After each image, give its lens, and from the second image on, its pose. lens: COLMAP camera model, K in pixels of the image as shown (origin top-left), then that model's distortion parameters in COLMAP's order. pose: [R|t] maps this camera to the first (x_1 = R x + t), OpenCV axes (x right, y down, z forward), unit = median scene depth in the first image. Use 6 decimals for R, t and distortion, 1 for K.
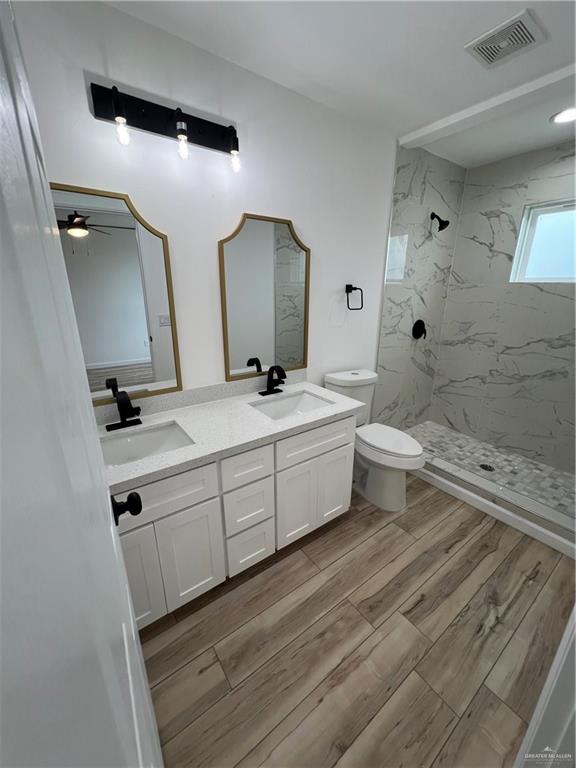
lens RADIAL K [[308.5, 0, 286.7], [0, 308.5, 381.9], [0, 0, 1]] dist [0.003908, 0.000121]
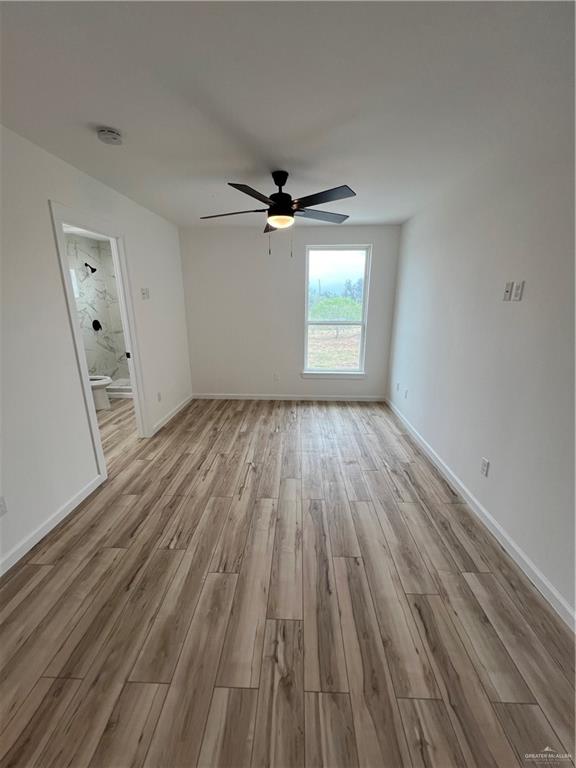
lens RADIAL K [[308.5, 0, 287.2], [0, 308.5, 386.1], [0, 0, 1]] dist [0.003908, 0.000121]
pose [[0.619512, -0.216320, 0.754593, -0.322617], [0.228238, 0.969389, 0.090515, 0.266969], [-0.751074, 0.116151, 0.649921, -0.972933]]
